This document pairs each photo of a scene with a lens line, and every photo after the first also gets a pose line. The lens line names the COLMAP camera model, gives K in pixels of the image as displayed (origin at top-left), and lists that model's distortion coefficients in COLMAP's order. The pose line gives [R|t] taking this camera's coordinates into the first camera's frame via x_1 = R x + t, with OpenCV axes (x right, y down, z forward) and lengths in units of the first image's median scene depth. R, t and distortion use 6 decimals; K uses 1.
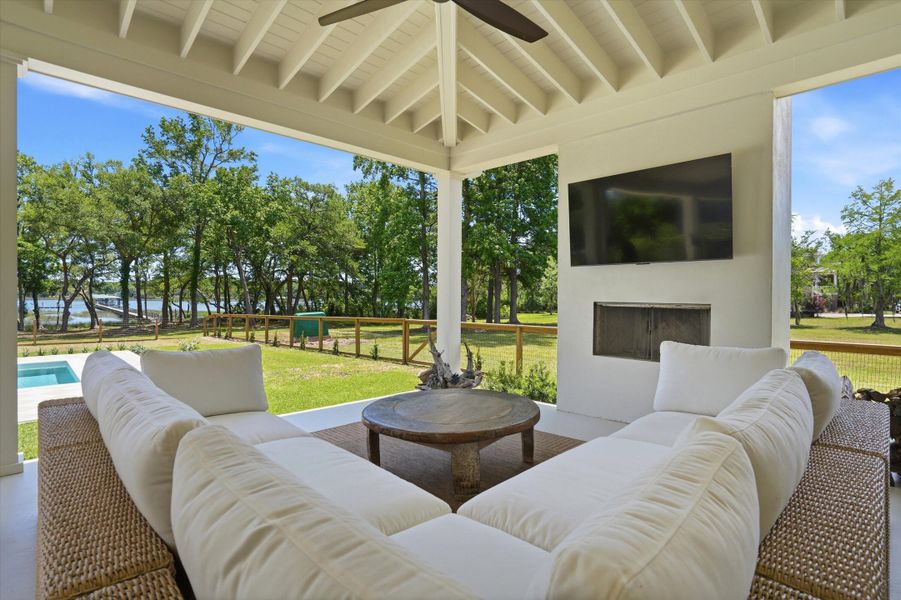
lens RADIAL K [[456.2, 0, 453.6], [0, 456.2, 300.2], [0, 0, 1]] dist [-0.018197, 0.000506]
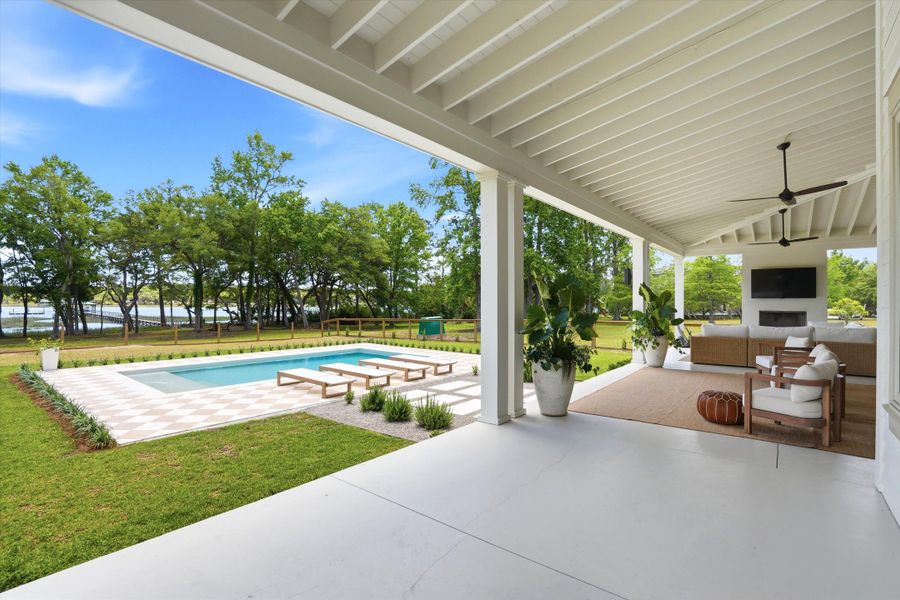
lens RADIAL K [[423.7, 0, 460.2], [0, 423.7, 299.3], [0, 0, 1]] dist [-0.003205, 0.000433]
pose [[0.991733, -0.002598, 0.128291, -0.209698], [0.004118, 0.999924, -0.011585, -0.005067], [-0.128252, 0.012018, 0.991669, -0.154756]]
